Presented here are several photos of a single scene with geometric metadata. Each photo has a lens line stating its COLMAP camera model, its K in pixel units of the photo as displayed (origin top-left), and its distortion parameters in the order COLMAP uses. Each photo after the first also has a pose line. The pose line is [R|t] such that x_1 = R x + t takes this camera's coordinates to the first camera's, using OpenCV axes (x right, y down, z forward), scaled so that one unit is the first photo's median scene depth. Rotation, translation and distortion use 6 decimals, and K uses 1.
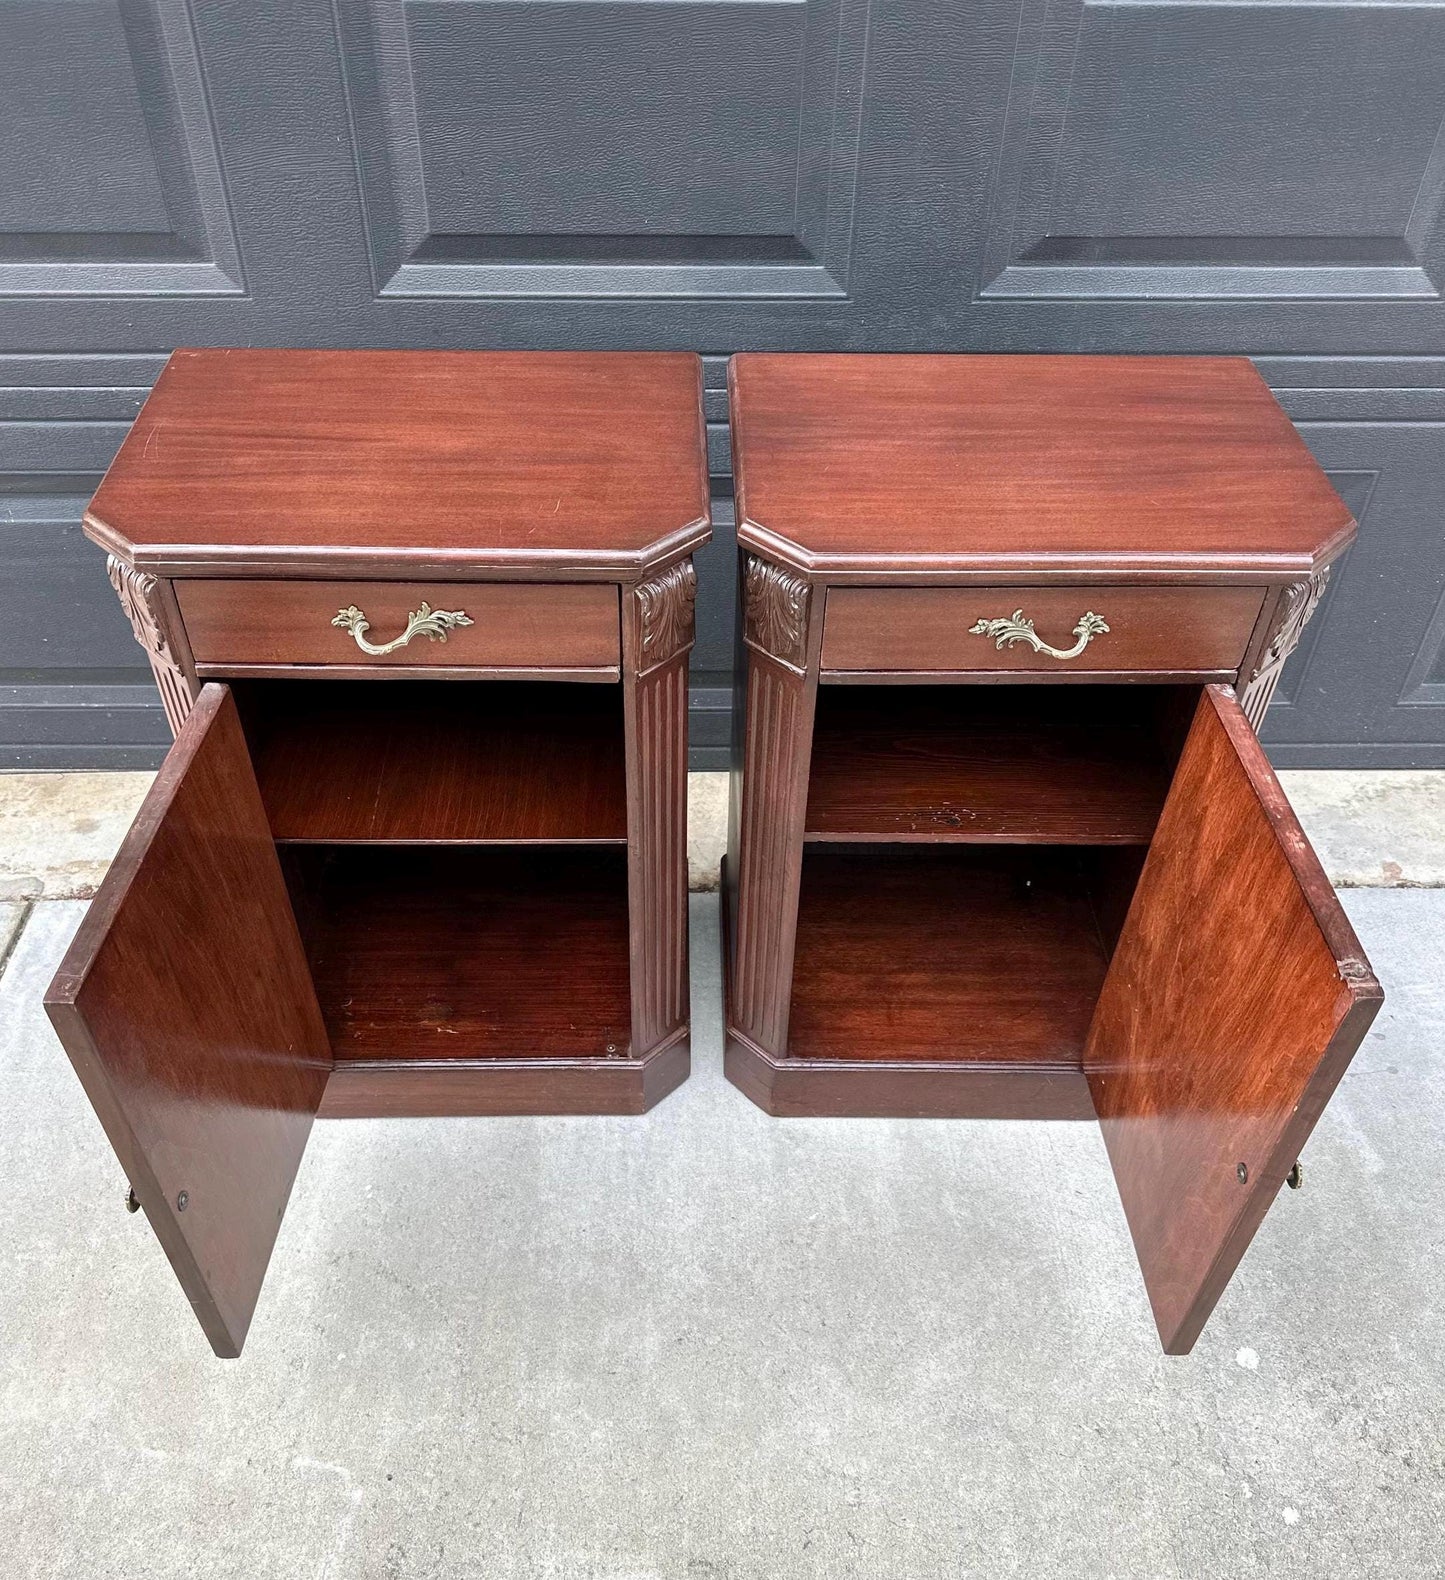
lens RADIAL K [[1414.2, 0, 703.5], [0, 1414.2, 901.3], [0, 0, 1]] dist [0.079354, -0.121244]
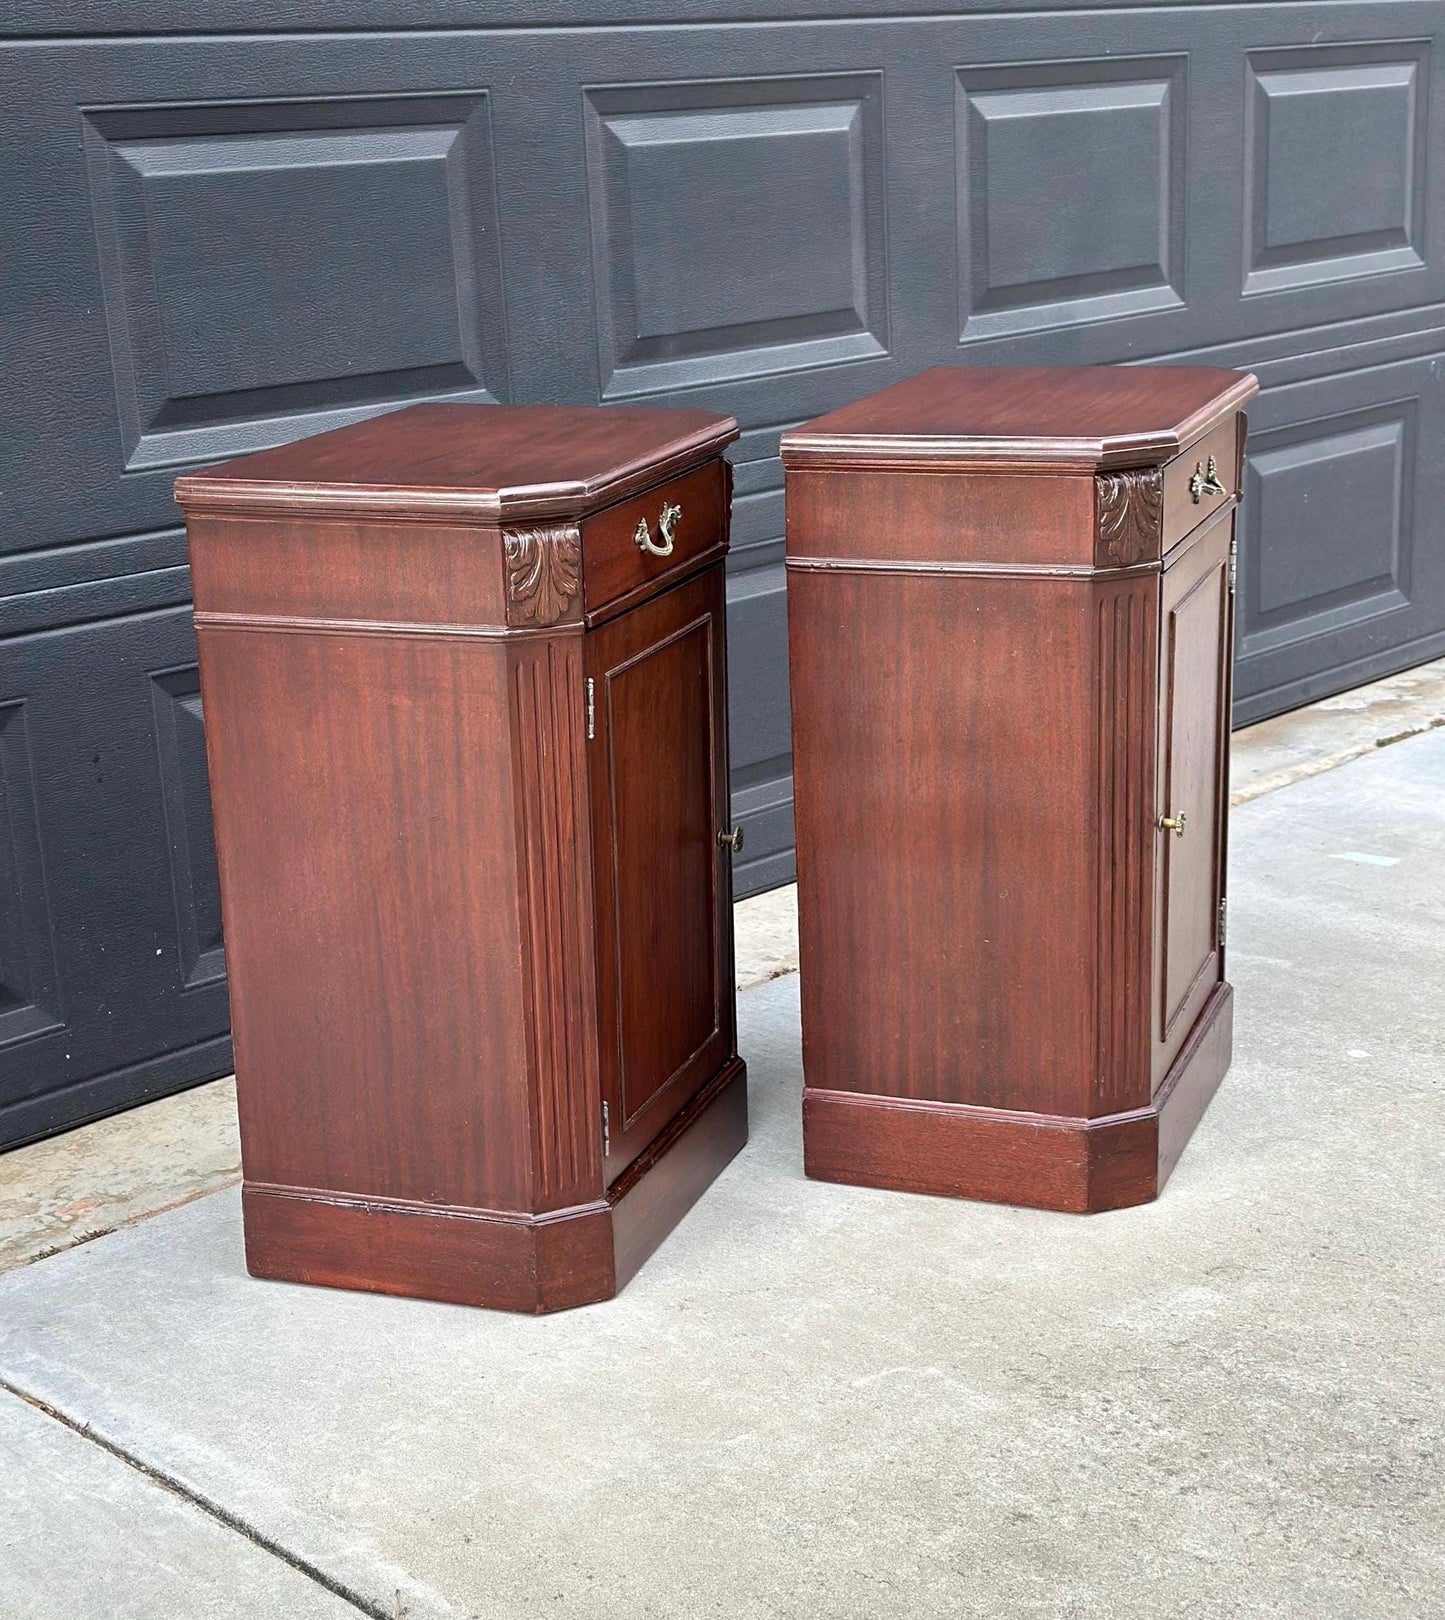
lens RADIAL K [[2639.7, 0, 738.9], [0, 2639.7, 906.6], [0, 0, 1]] dist [0.129385, 0.000000]
pose [[0.711104, -0.249837, 0.657201, -1.193220], [0.524765, 0.810690, -0.259620, 0.477749], [-0.467924, 0.529493, 0.707591, -0.263743]]
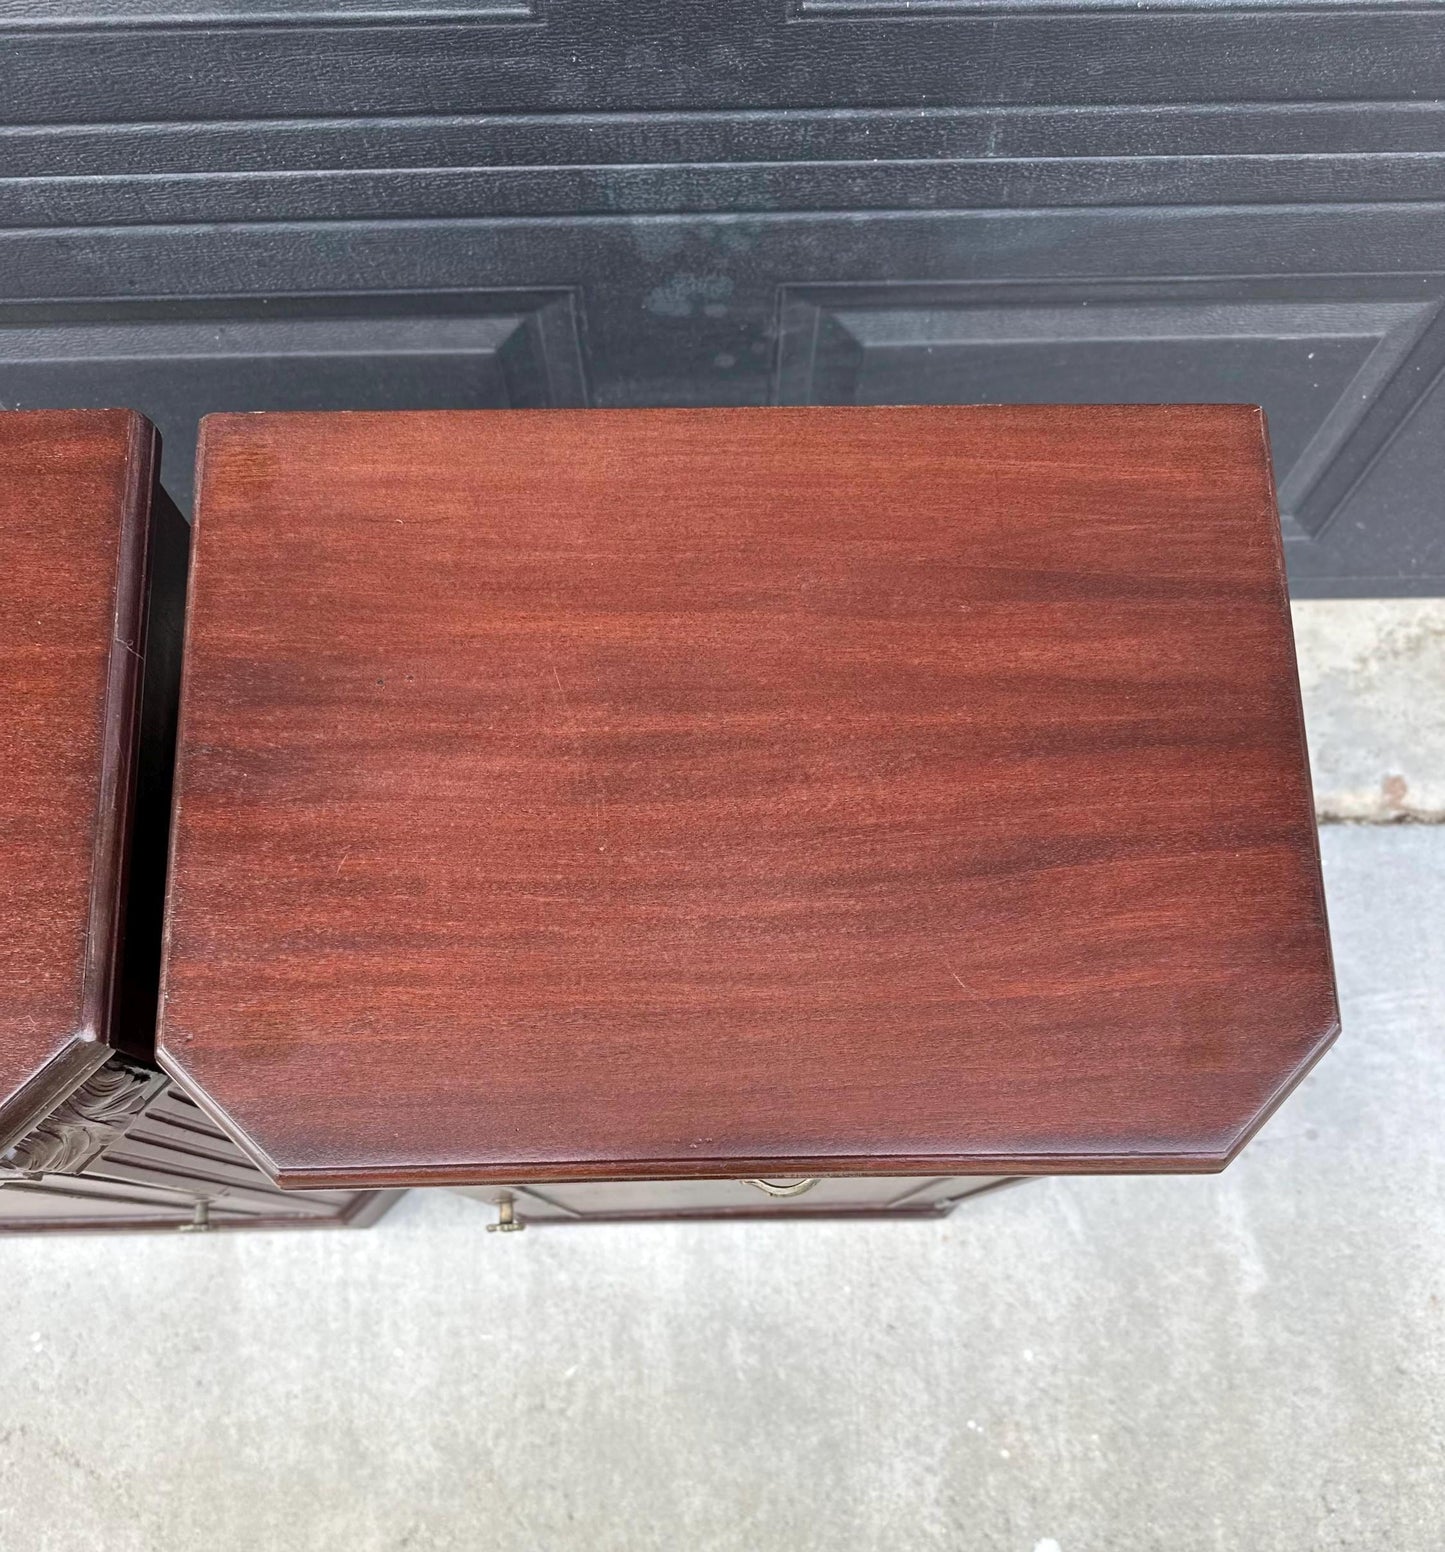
lens RADIAL K [[1370.1, 0, 729.1], [0, 1370.1, 969.7], [0, 0, 1]] dist [0.049911, -0.068068]
pose [[0.999984, -0.004726, -0.003103, 0.176635], [0.005652, 0.848614, 0.528982, -0.414203], [0.000133, -0.528992, 0.848627, 0.438461]]
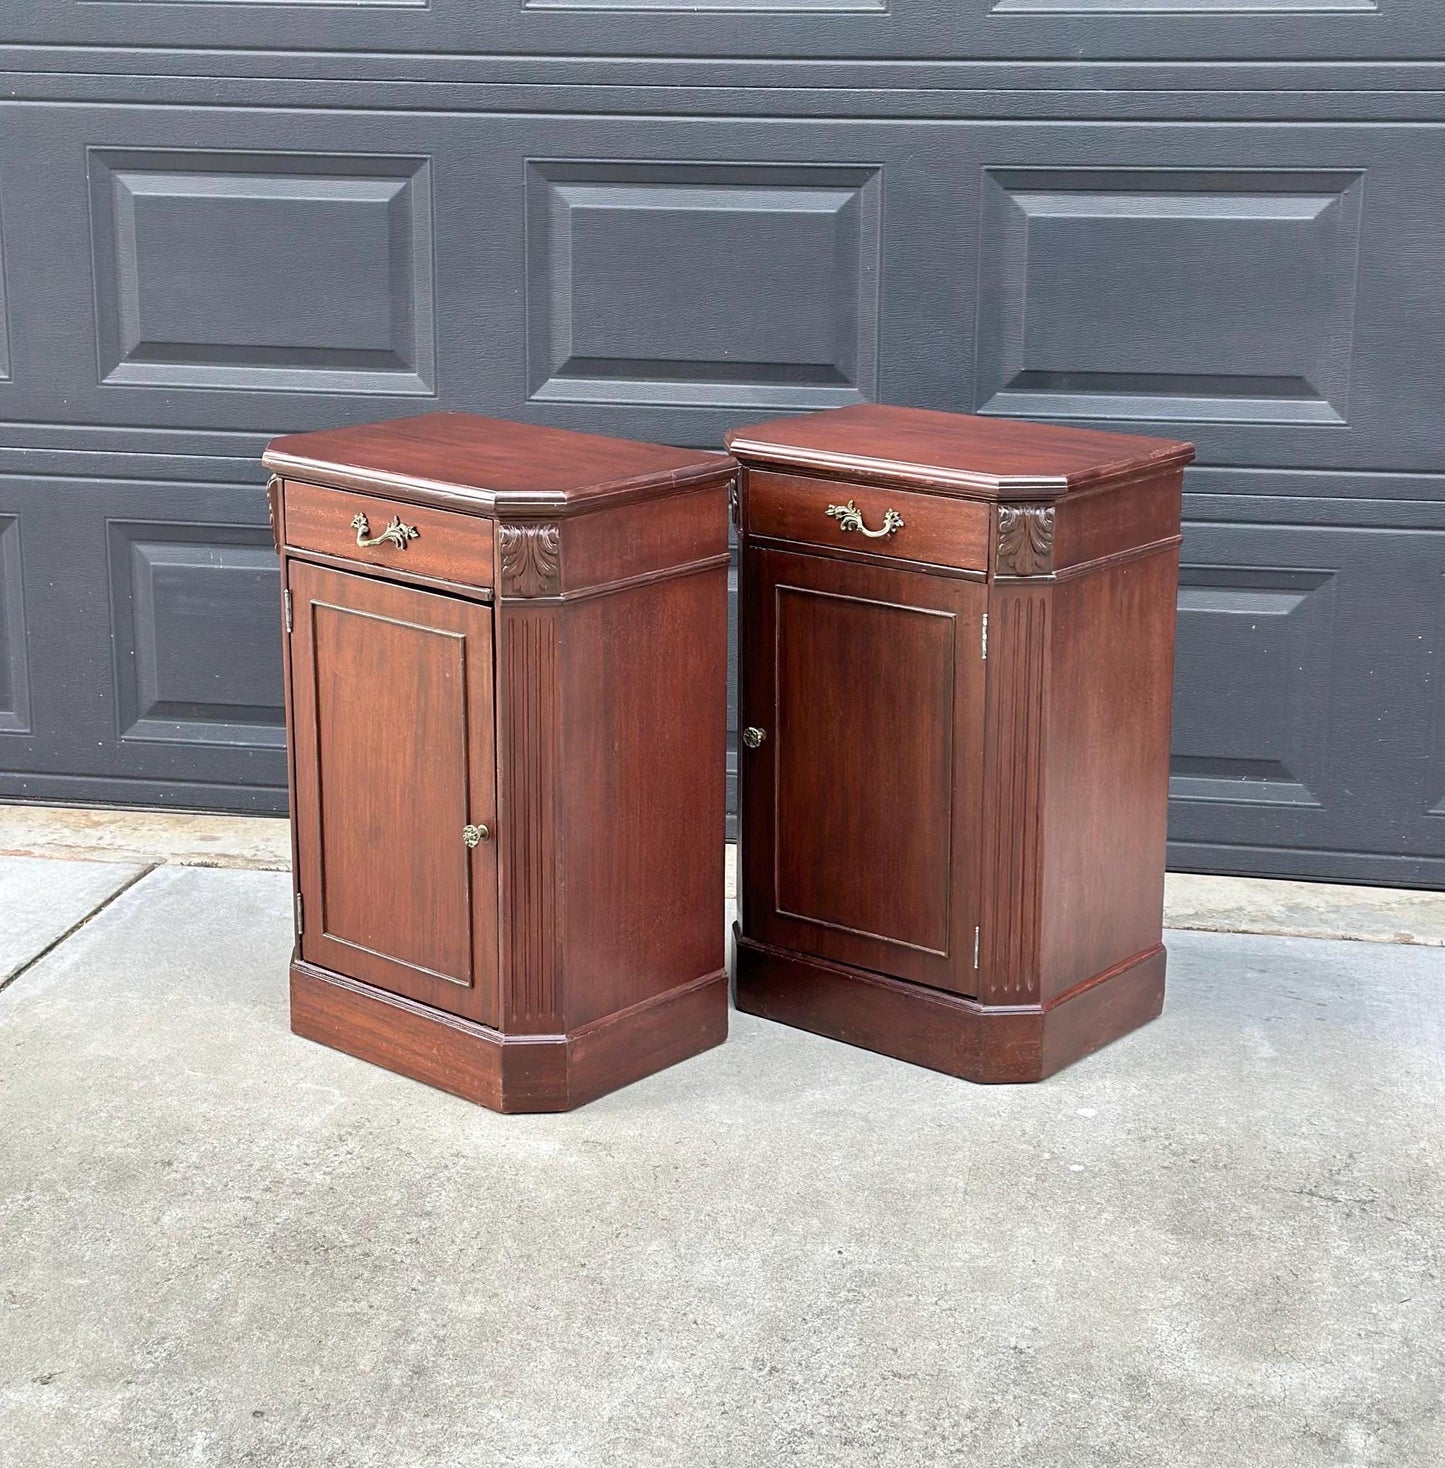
lens RADIAL K [[2680.1, 0, 755.6], [0, 2680.1, 678.8], [0, 0, 1]] dist [0.146592, 0.000000]
pose [[0.983419, 0.042133, -0.176385, 0.458842], [-0.125987, 0.858323, -0.497403, 1.079125], [0.130438, 0.511378, 0.849399, -1.029532]]
